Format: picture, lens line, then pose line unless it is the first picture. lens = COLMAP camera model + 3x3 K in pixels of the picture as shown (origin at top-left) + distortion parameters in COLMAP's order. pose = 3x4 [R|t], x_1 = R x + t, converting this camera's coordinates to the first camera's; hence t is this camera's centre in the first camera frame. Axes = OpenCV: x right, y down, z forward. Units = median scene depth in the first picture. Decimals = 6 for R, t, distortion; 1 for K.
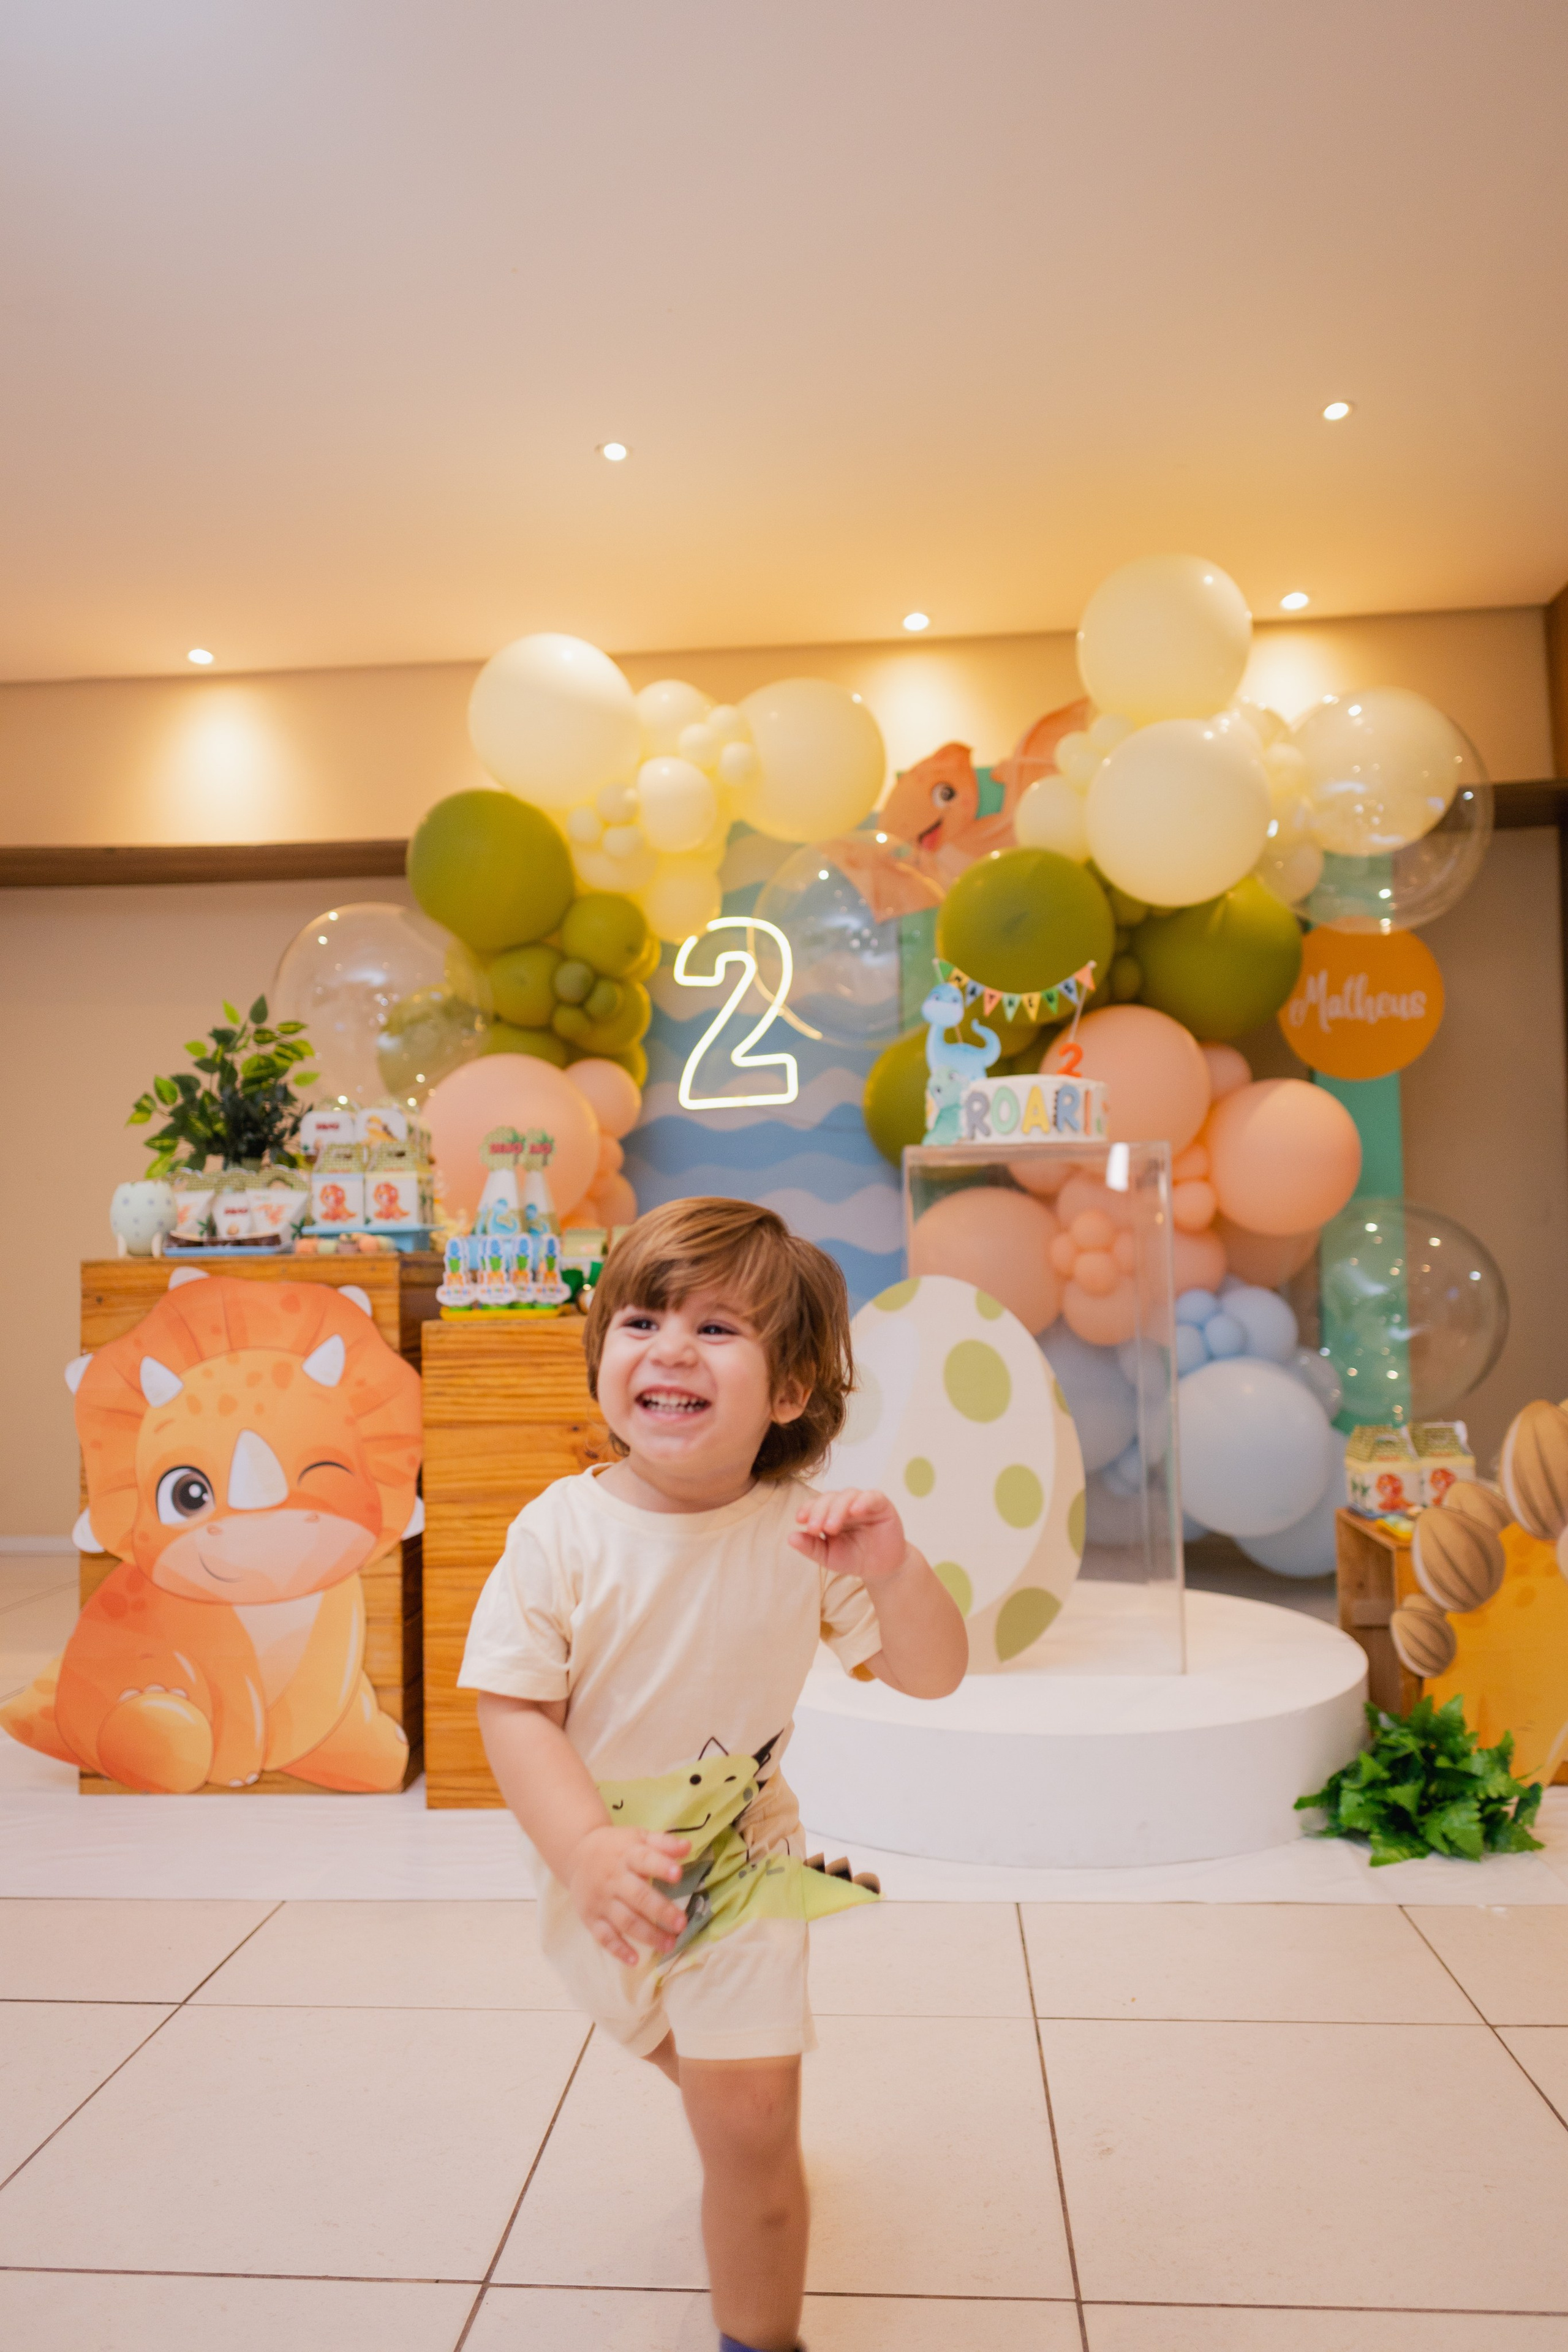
lens RADIAL K [[1592.9, 0, 800.1], [0, 1592.9, 1176.5], [0, 0, 1]] dist [0.011152, -0.009691]
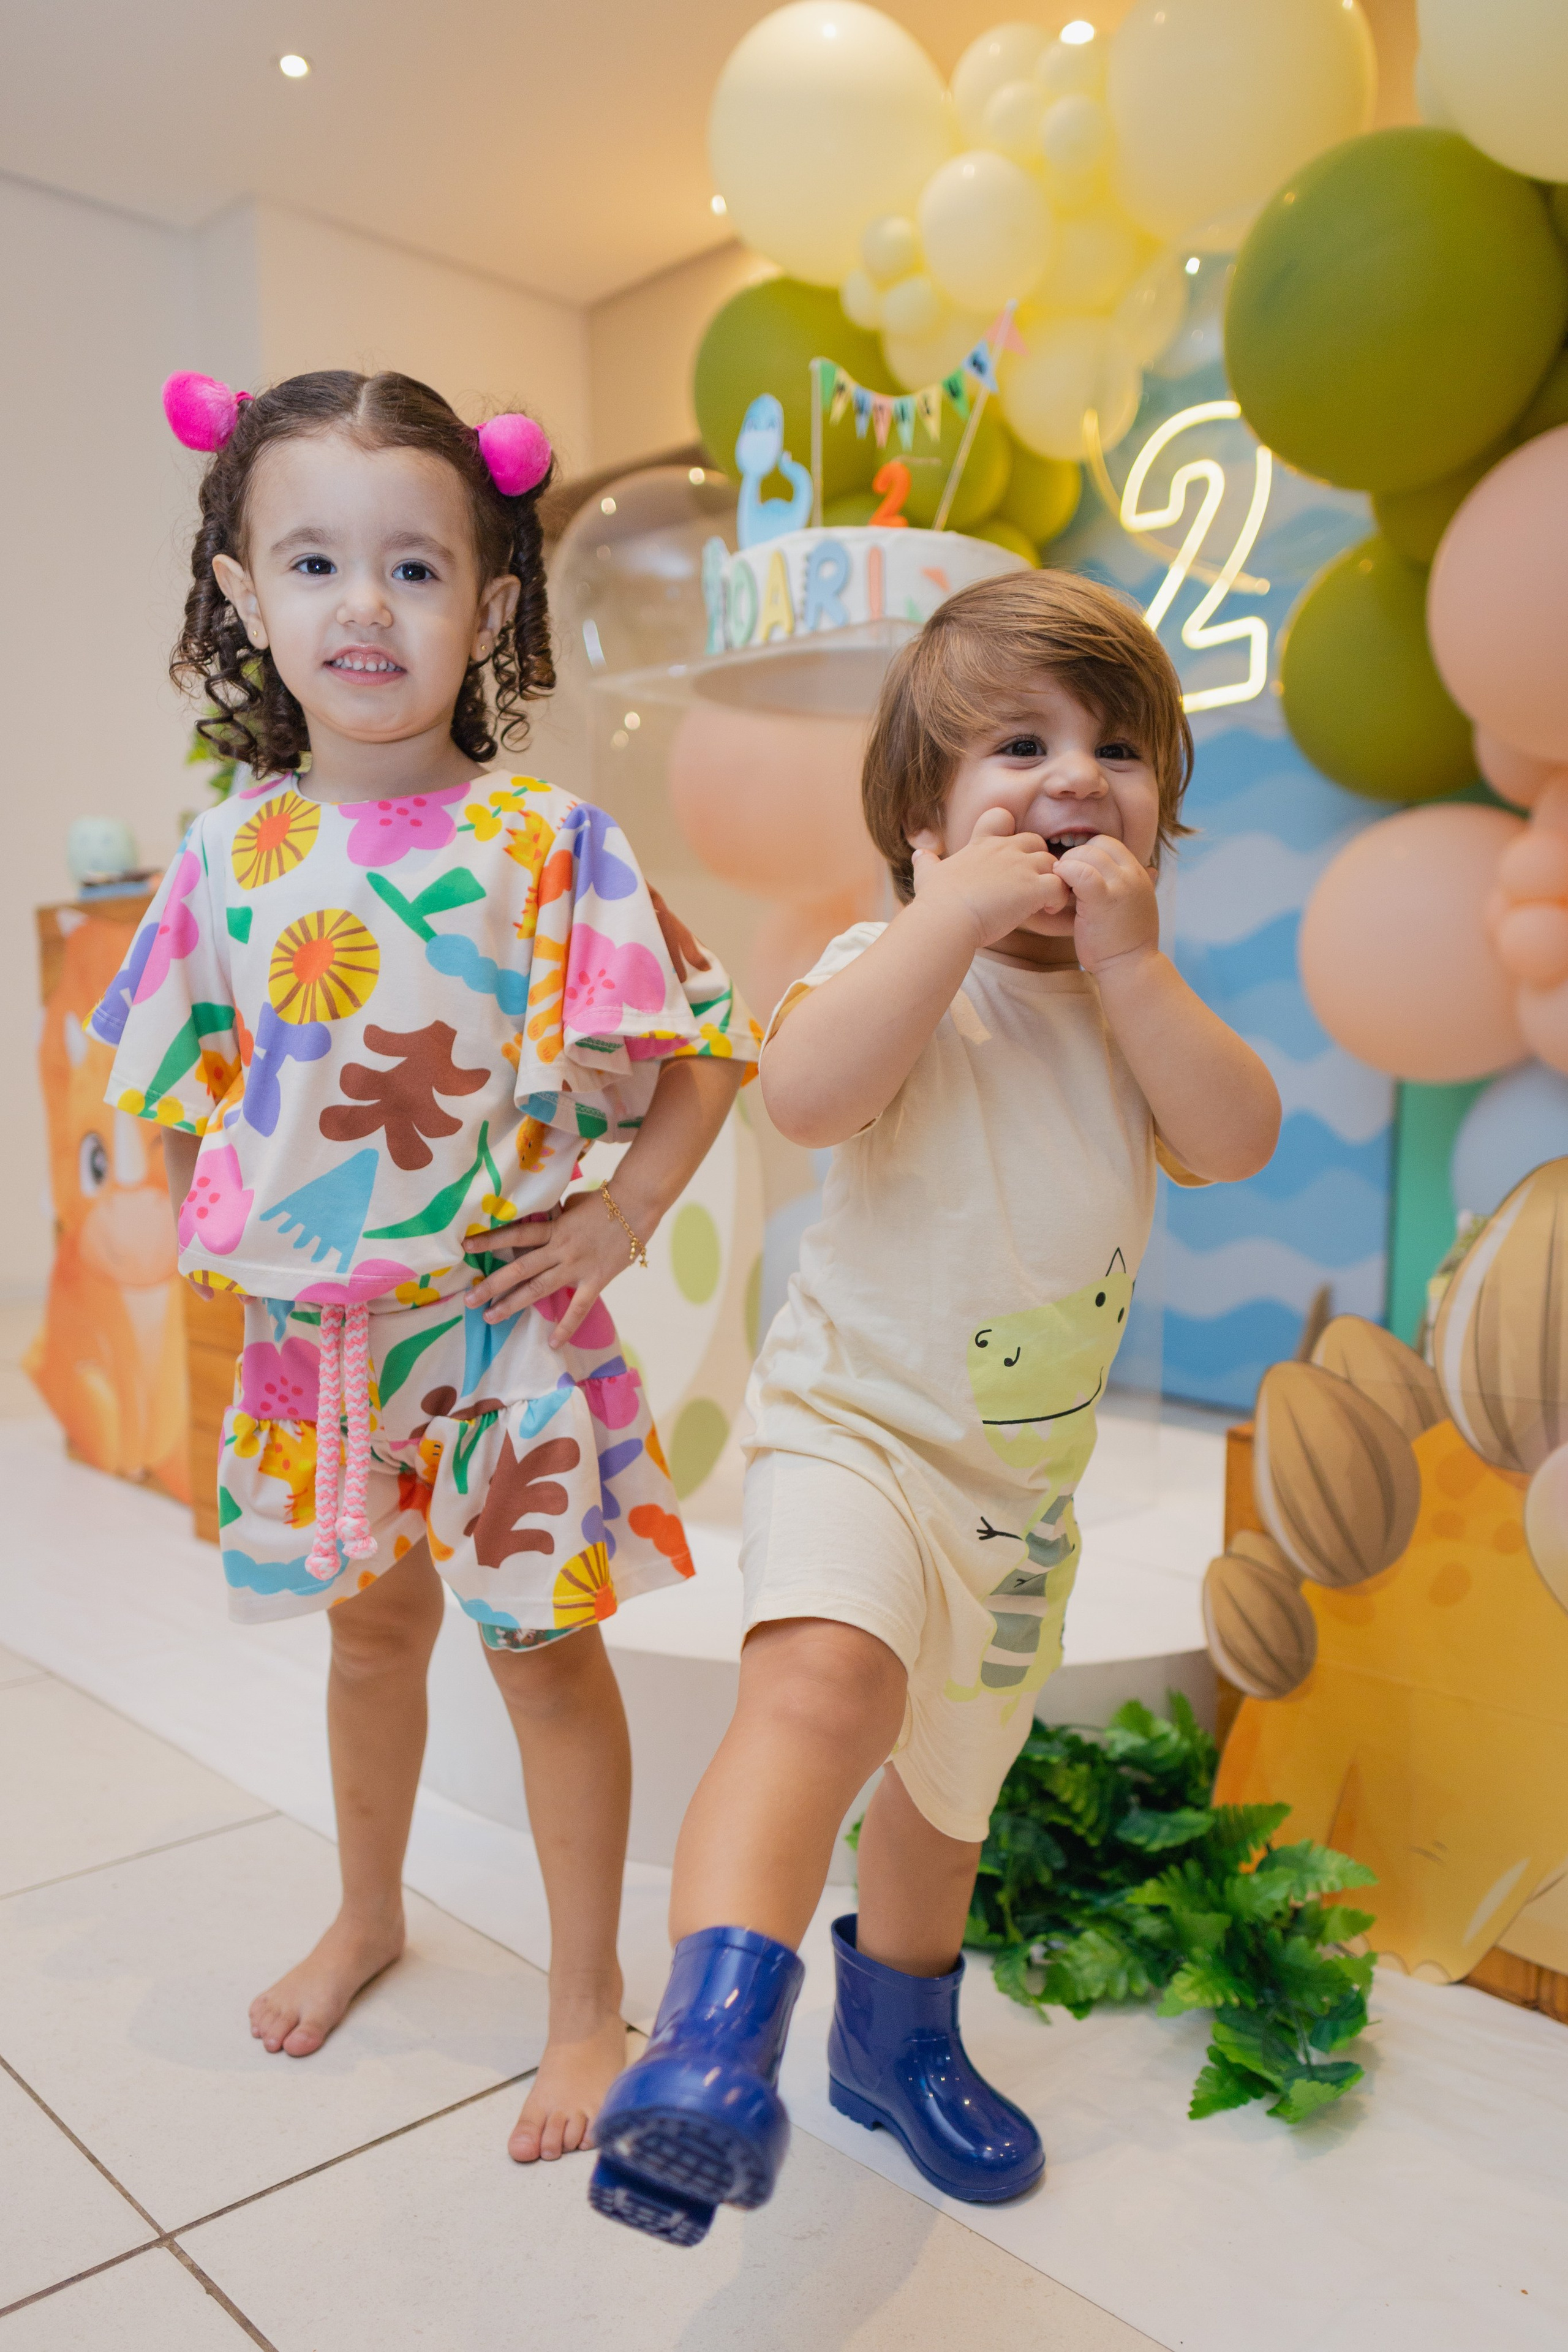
lens RADIAL K [[1826.0, 0, 801.5], [0, 1826.0, 1314.7], [0, 0, 1]] dist [-0.000624, -0.002421]
pose [[0.735807, 0.126530, -0.665266, 0.579261], [0.011420, 0.979931, 0.199008, 0.075279], [0.677095, -0.154028, 0.719595, 0.461004]]
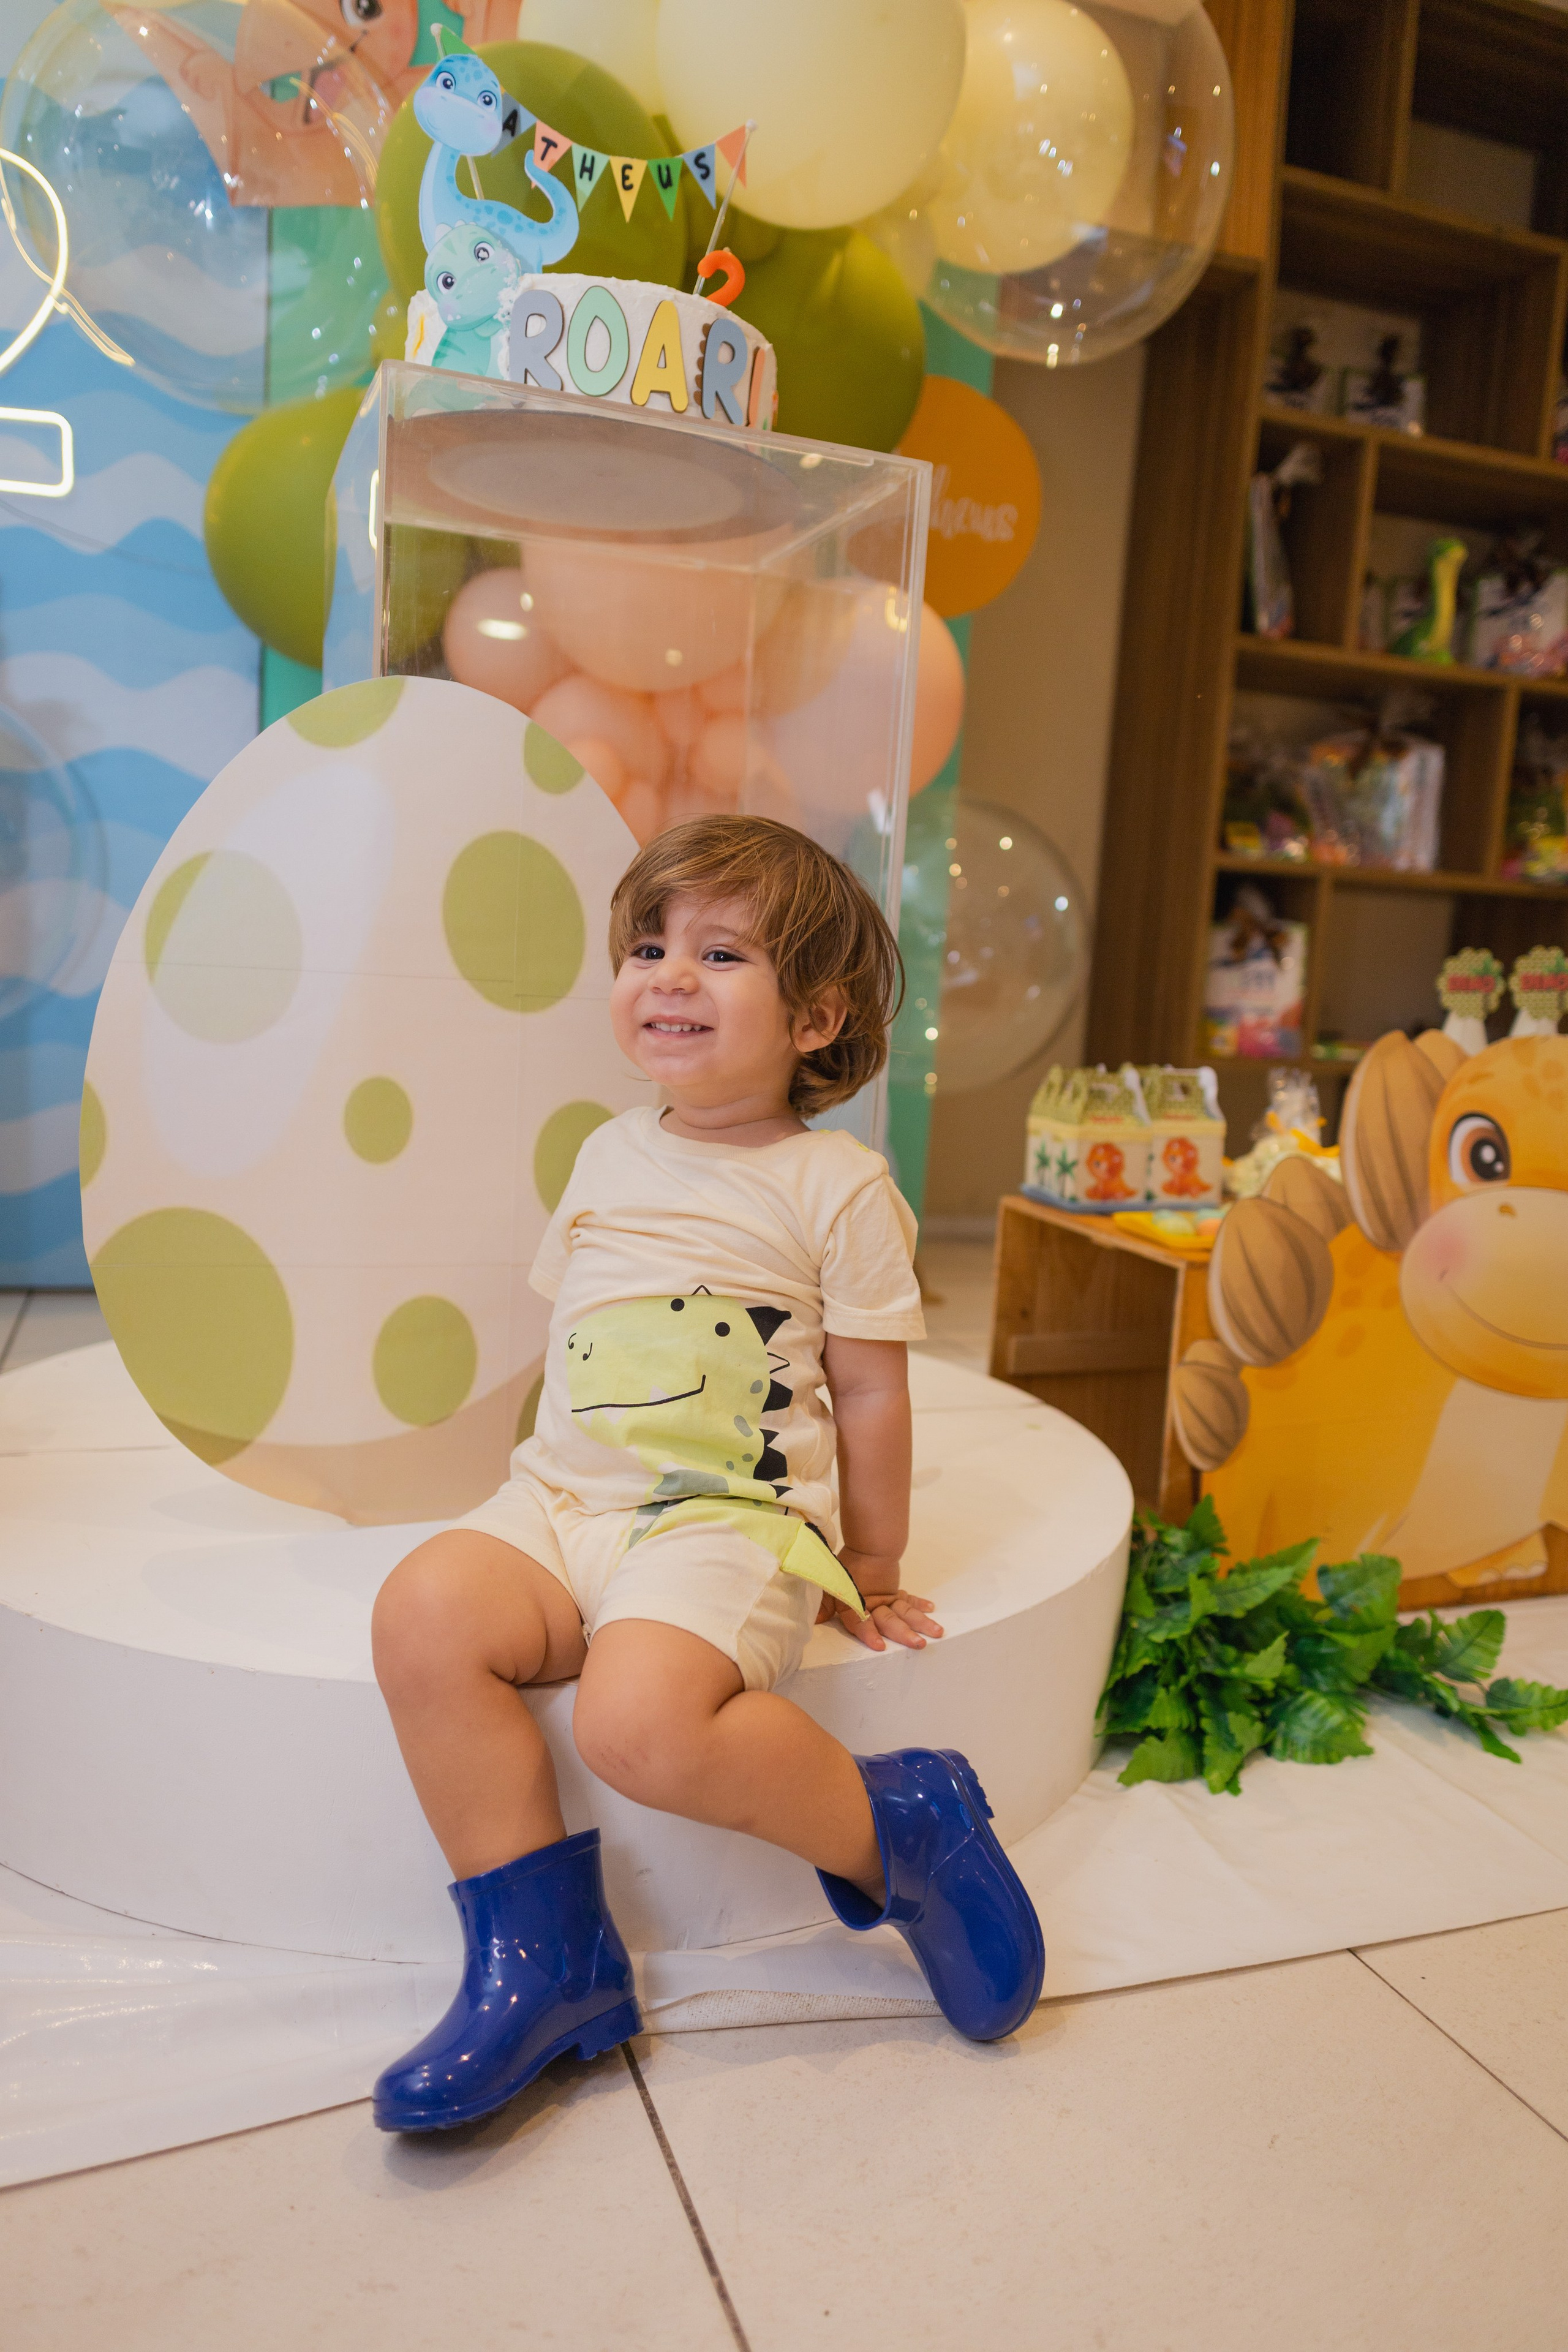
lens RADIAL K [[1592.9, 0, 786.3], [0, 1592.9, 1156.4], [0, 0, 1]] dist [0.011152, -0.009691]
pose [[0.906146, 0.024859, 0.422233, -0.009945], [-0.103148, 0.981120, 0.163599, 0.100782], [-0.410194, -0.191797, 0.891602, 0.486828]]
